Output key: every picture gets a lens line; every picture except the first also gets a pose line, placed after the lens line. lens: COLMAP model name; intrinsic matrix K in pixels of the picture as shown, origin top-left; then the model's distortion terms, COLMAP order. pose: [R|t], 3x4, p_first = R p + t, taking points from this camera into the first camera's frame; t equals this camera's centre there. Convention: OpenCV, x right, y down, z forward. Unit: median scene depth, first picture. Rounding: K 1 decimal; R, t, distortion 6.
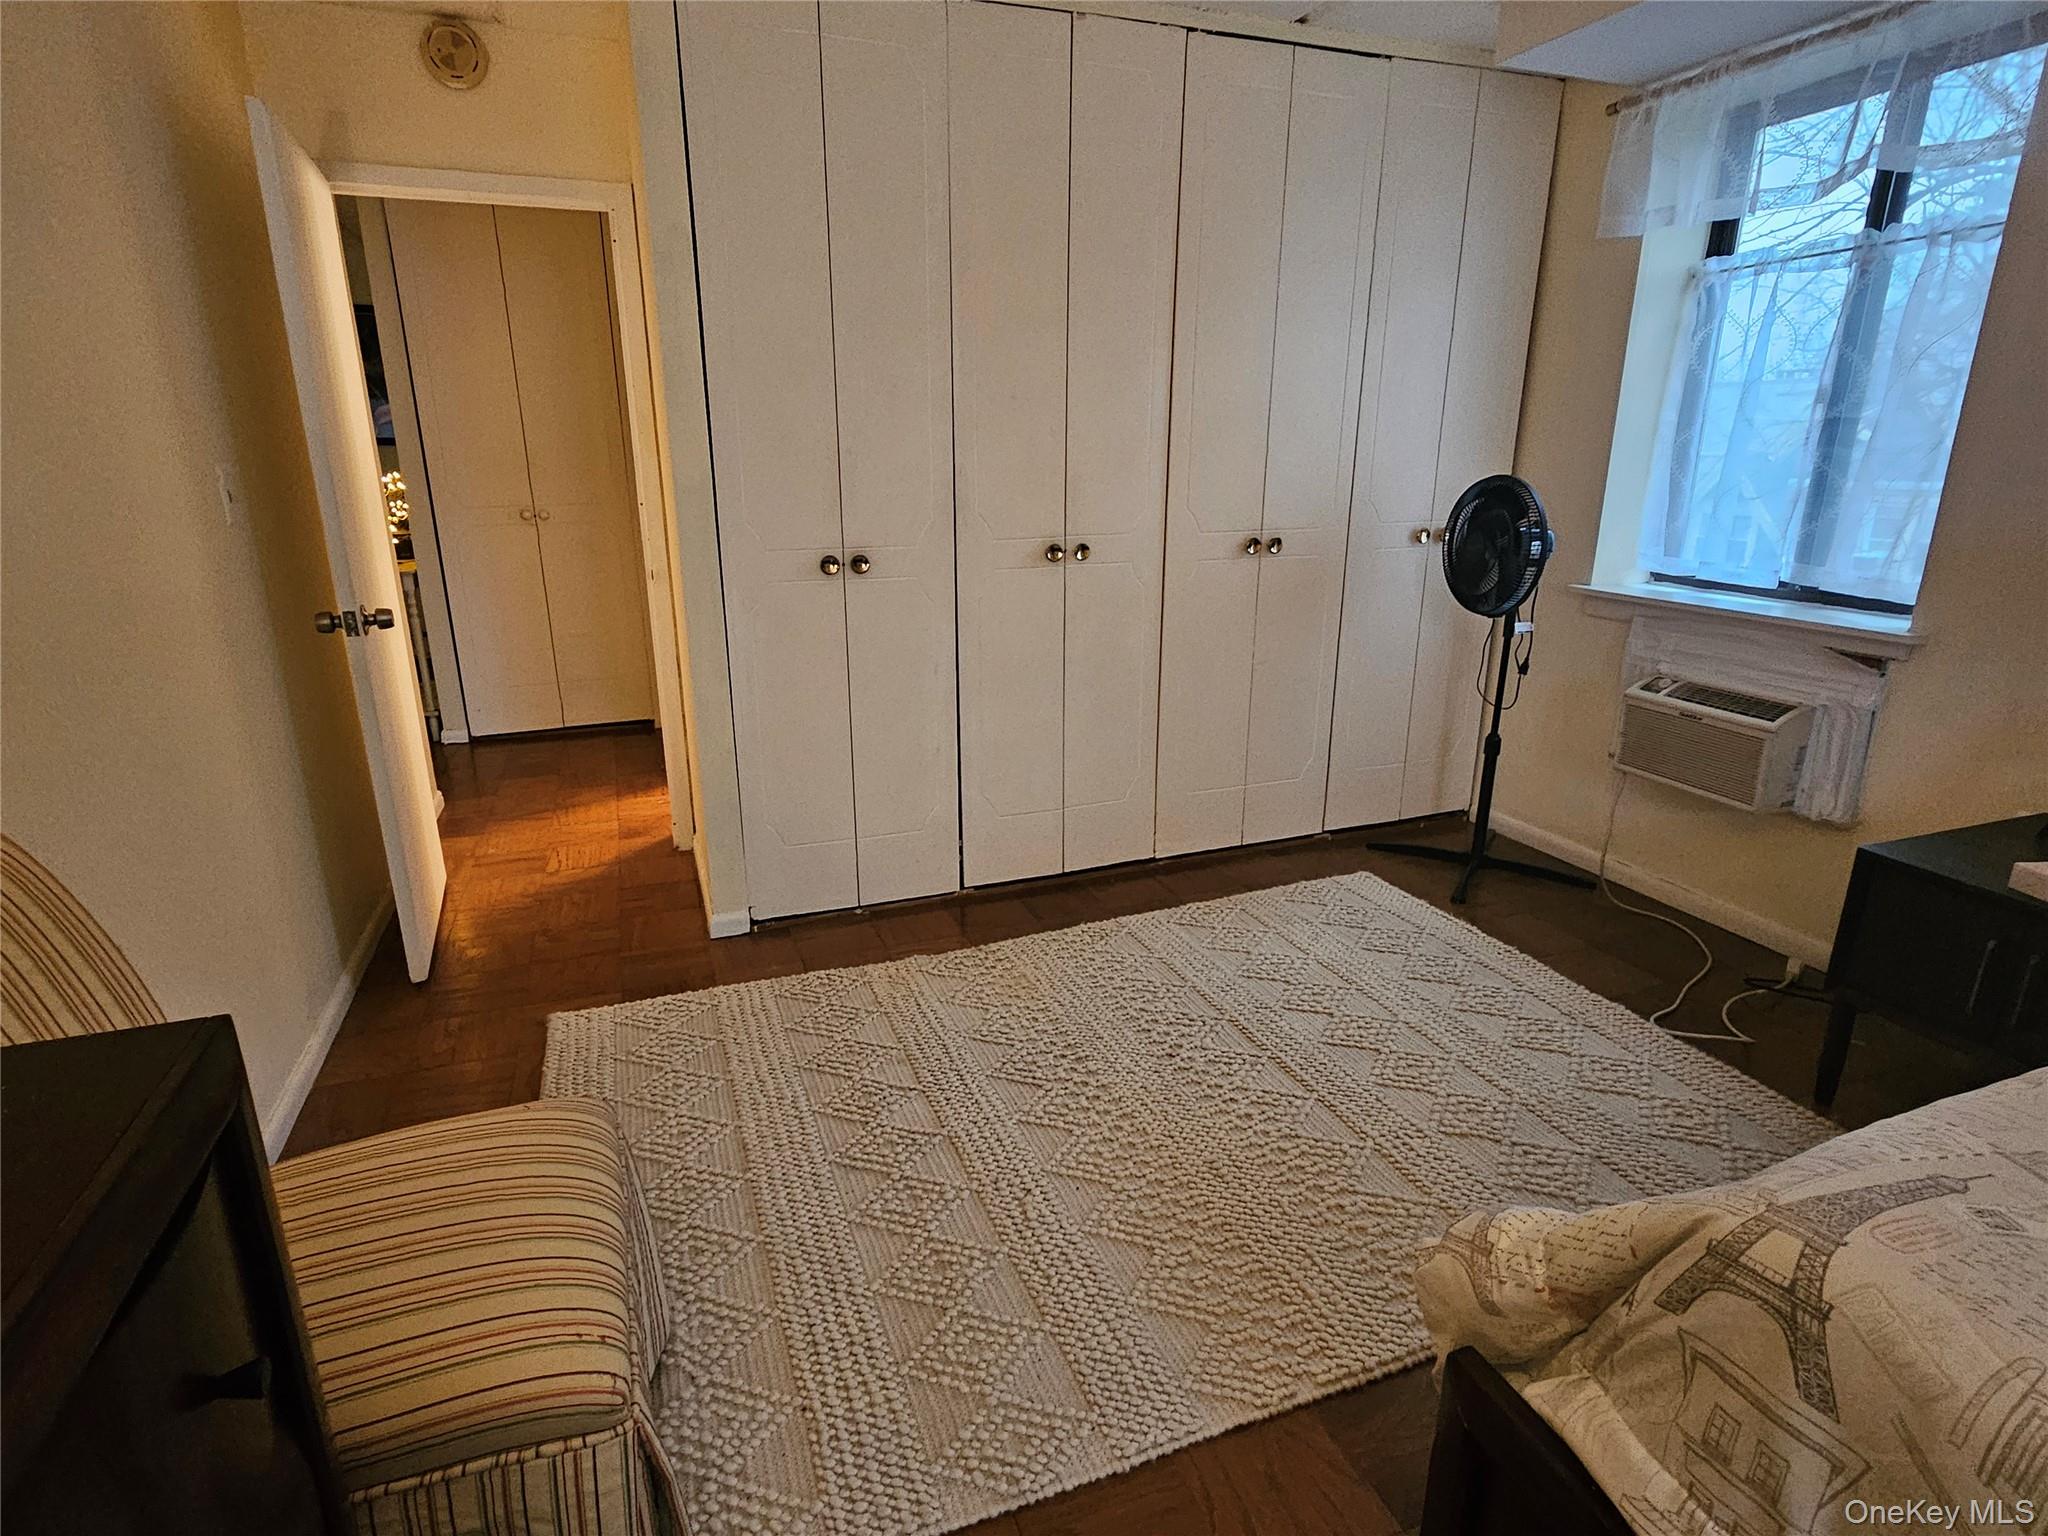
lens RADIAL K [[1052.6, 0, 1010.3], [0, 1052.6, 762.3], [0, 0, 1]] dist [-0.000570, 0.001382]
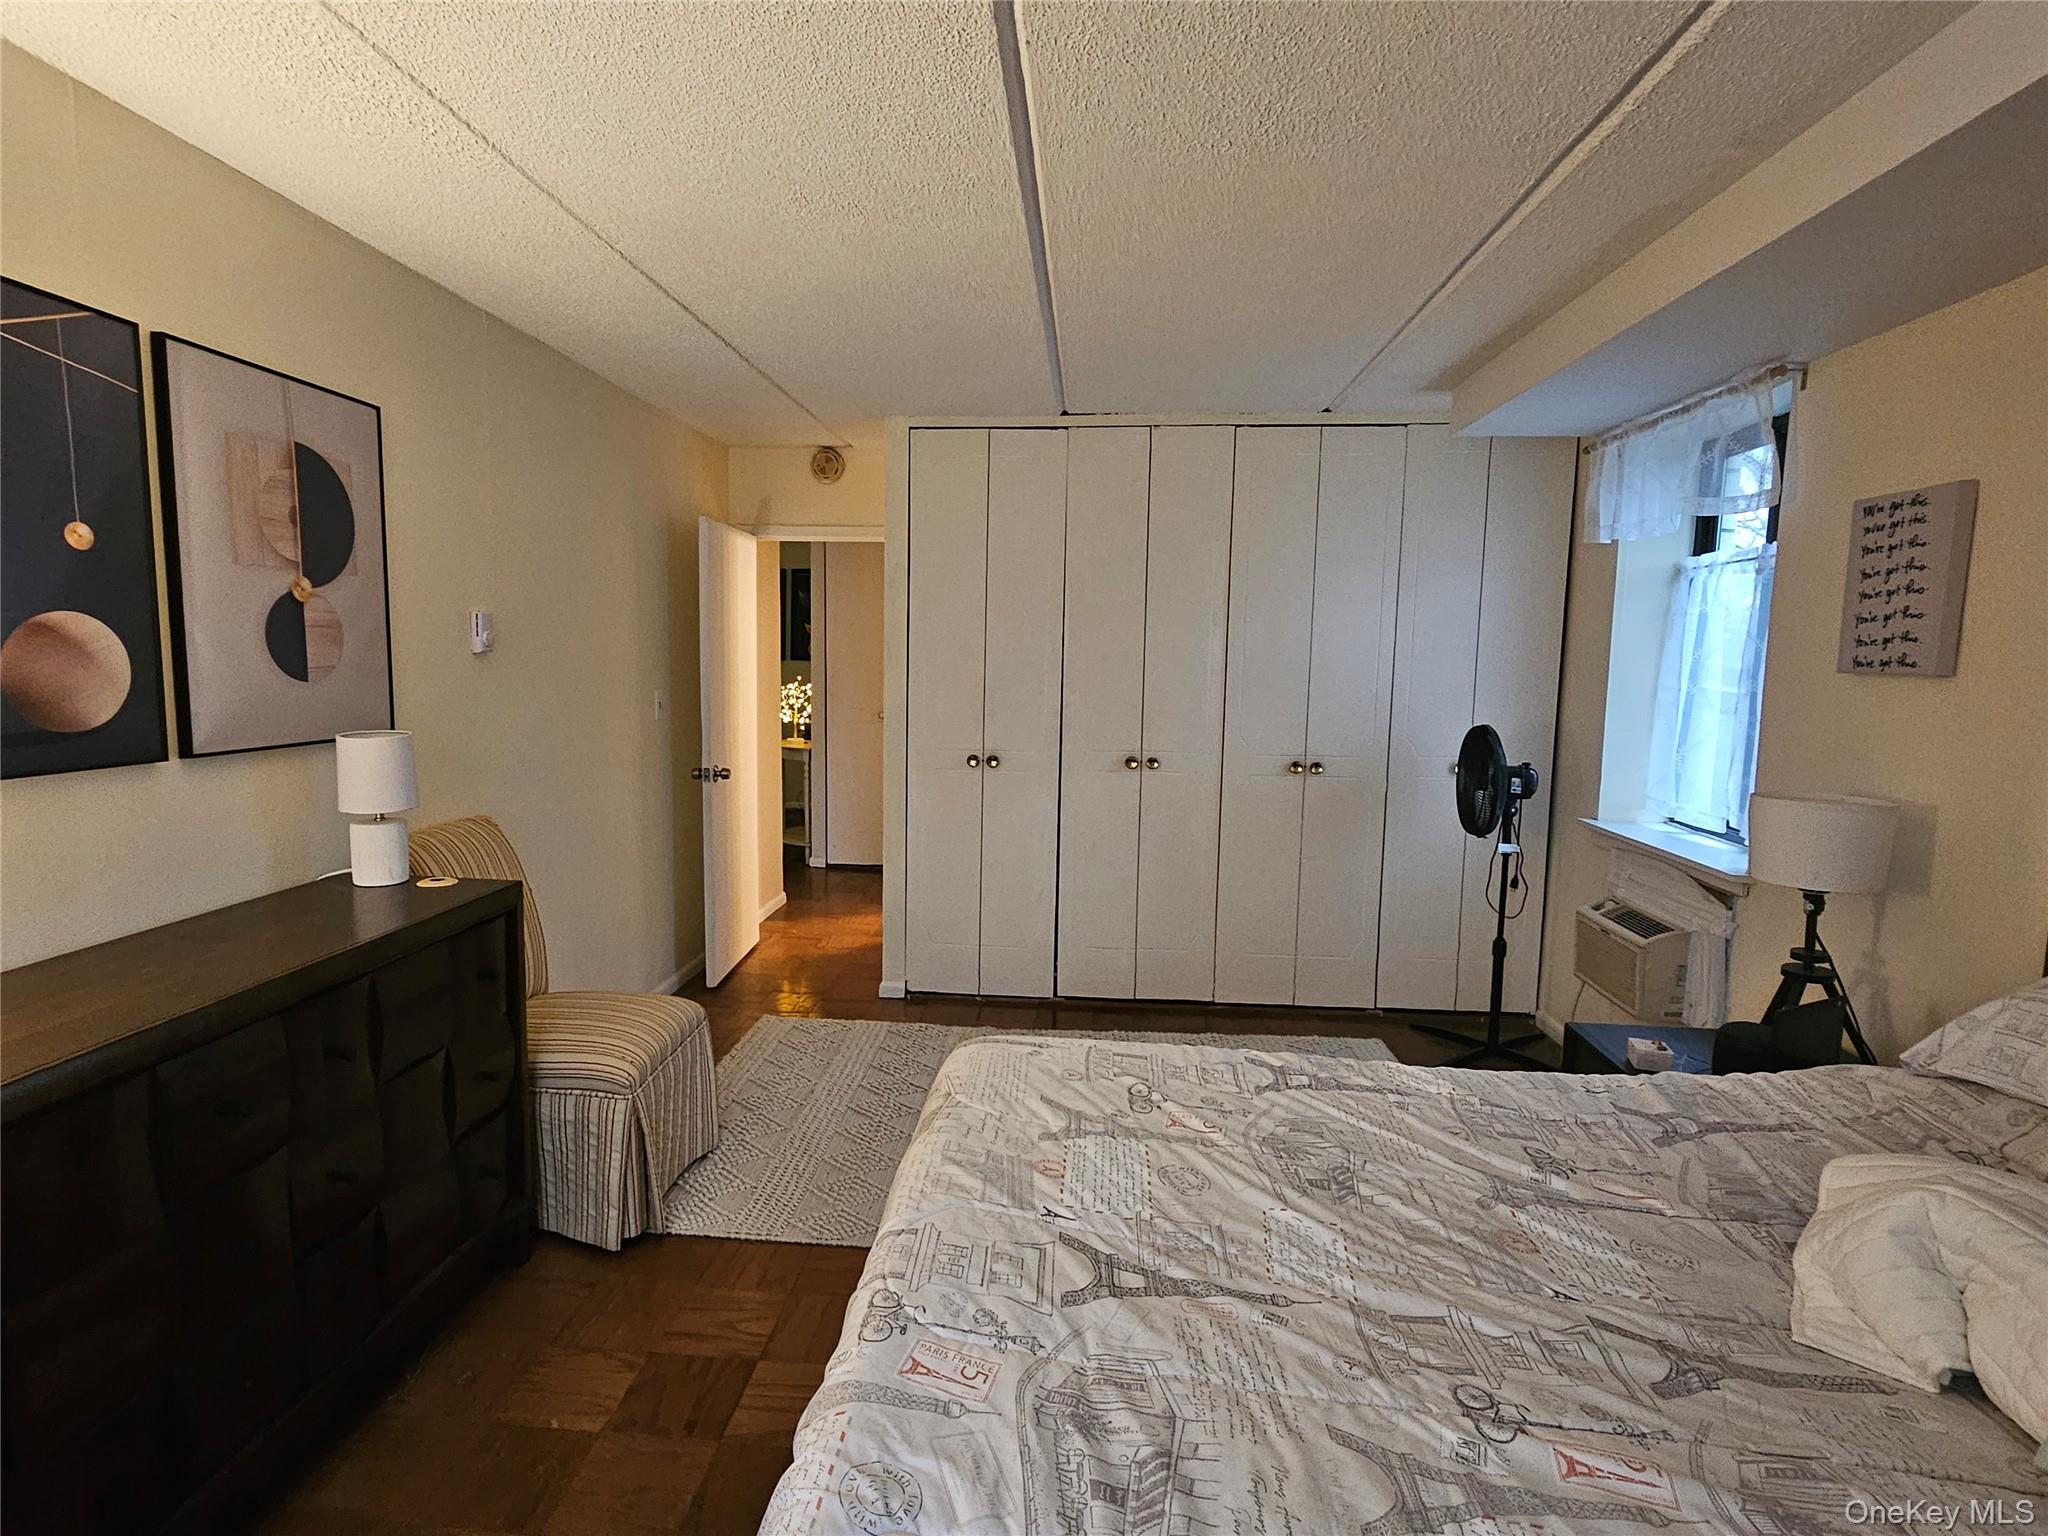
lens RADIAL K [[1052.6, 0, 1010.3], [0, 1052.6, 762.3], [0, 0, 1]] dist [-0.000570, 0.001382]
pose [[0.906899, 0.064109, -0.416442, 0.487358], [-0.140481, 0.977812, -0.155400, 0.045357], [0.397239, 0.199434, 0.895783, -0.342524]]
